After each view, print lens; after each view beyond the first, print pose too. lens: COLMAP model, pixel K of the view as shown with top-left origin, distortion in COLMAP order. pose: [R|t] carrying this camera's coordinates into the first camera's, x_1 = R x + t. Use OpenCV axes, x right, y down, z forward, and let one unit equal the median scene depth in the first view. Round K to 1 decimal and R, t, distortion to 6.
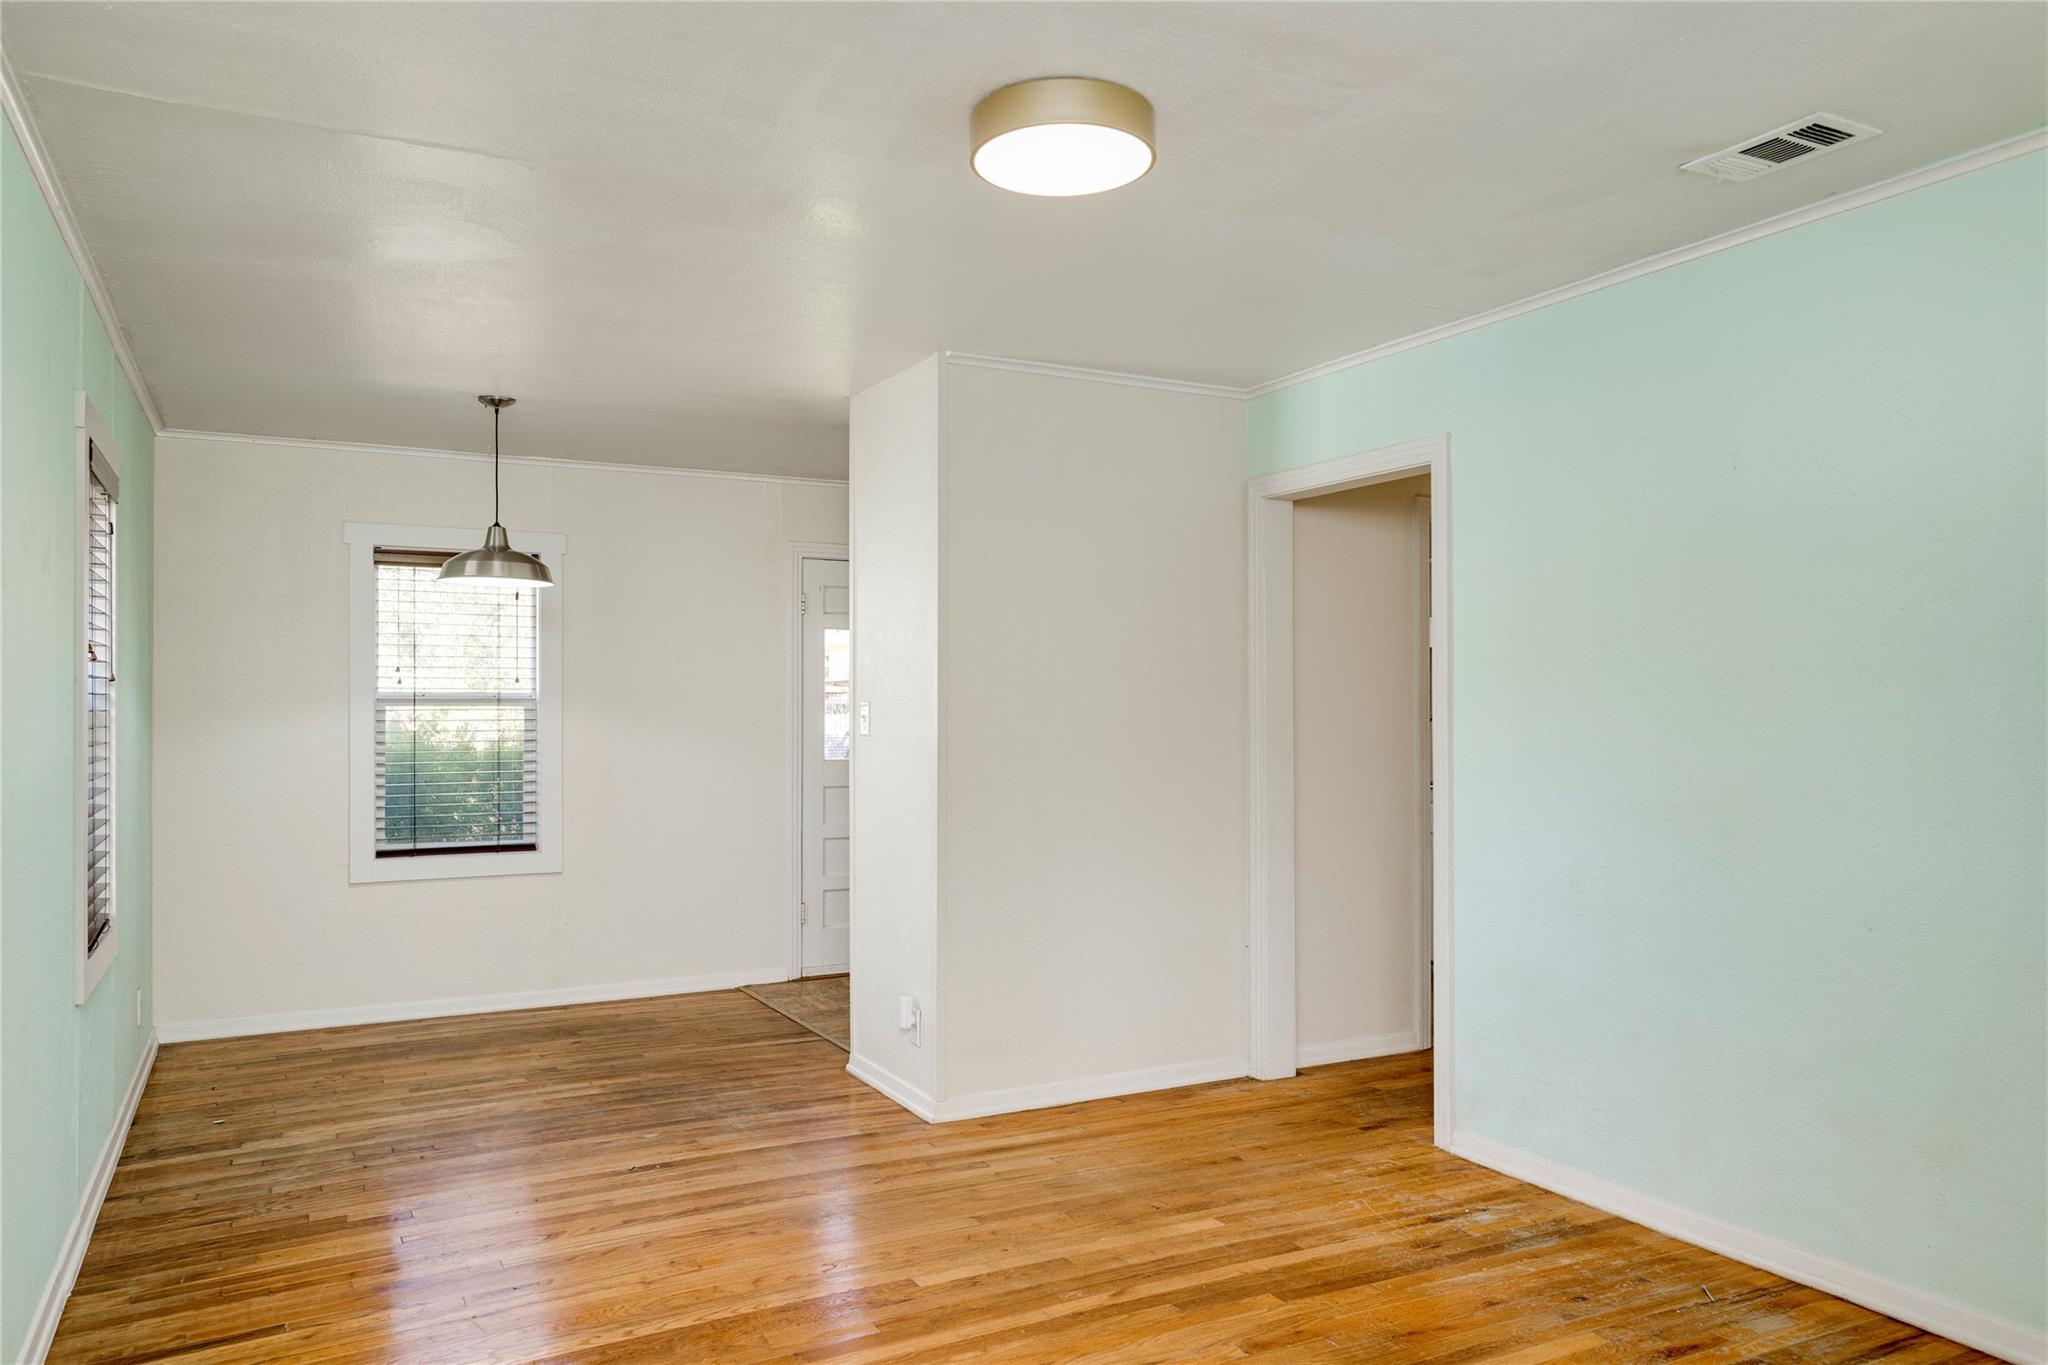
lens RADIAL K [[1418.3, 0, 1024.0], [0, 1418.3, 682.5], [0, 0, 1]] dist [0.002917, 0.004760]
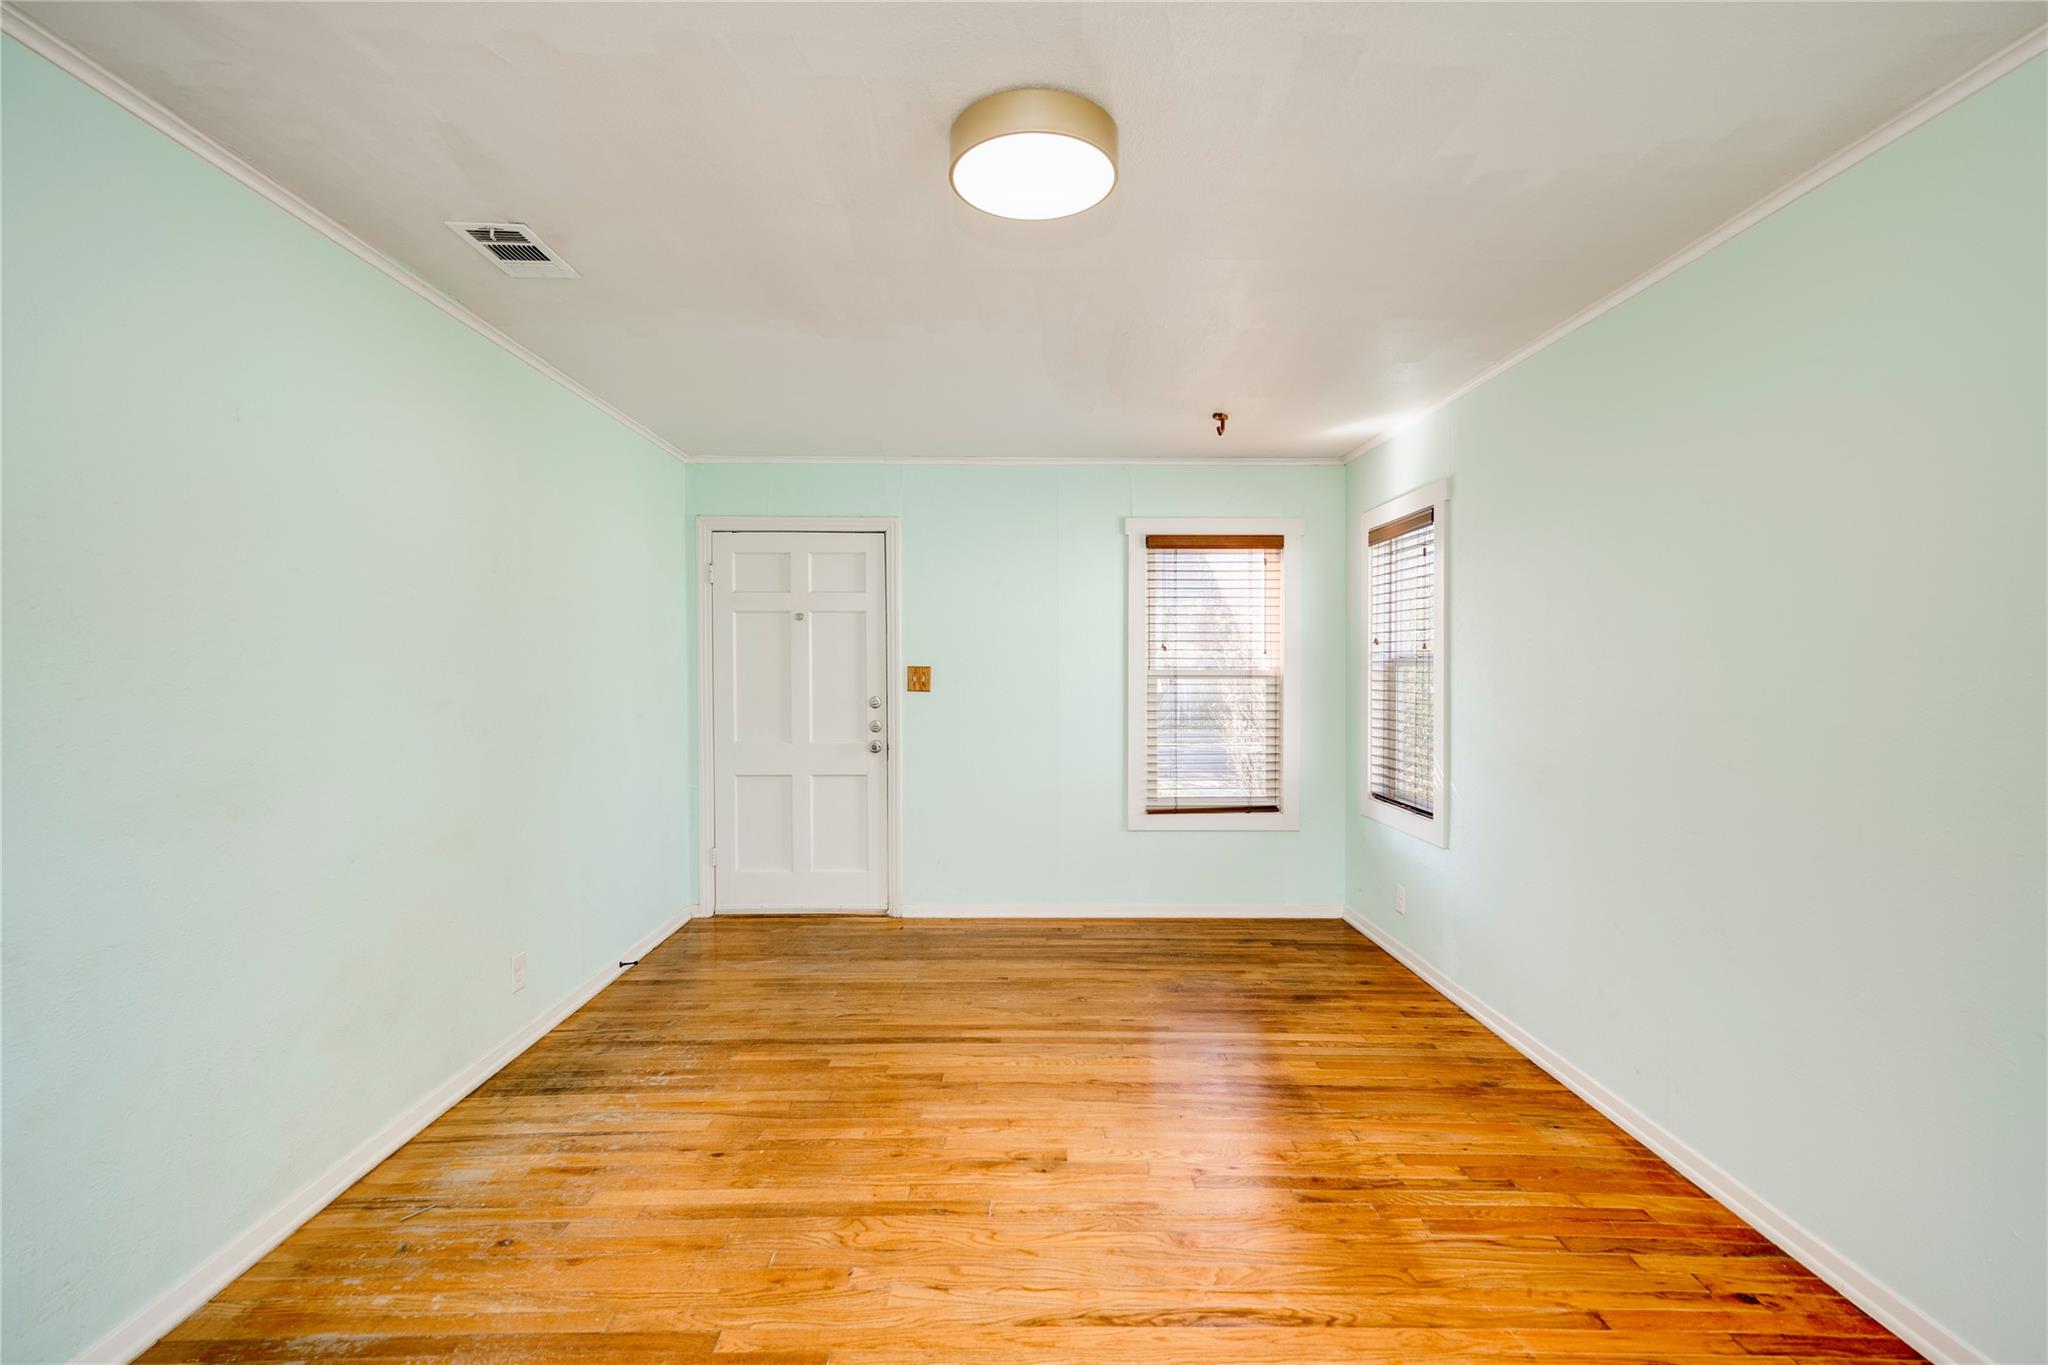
lens RADIAL K [[930.4, 0, 1021.6], [0, 930.4, 661.6], [0, 0, 1]] dist [0.000421, 0.000124]
pose [[-0.892088, 0.000819, 0.451861, -0.265515], [-0.006535, 0.999870, -0.014714, 0.017680], [-0.451814, -0.016079, -0.891967, 1.511106]]
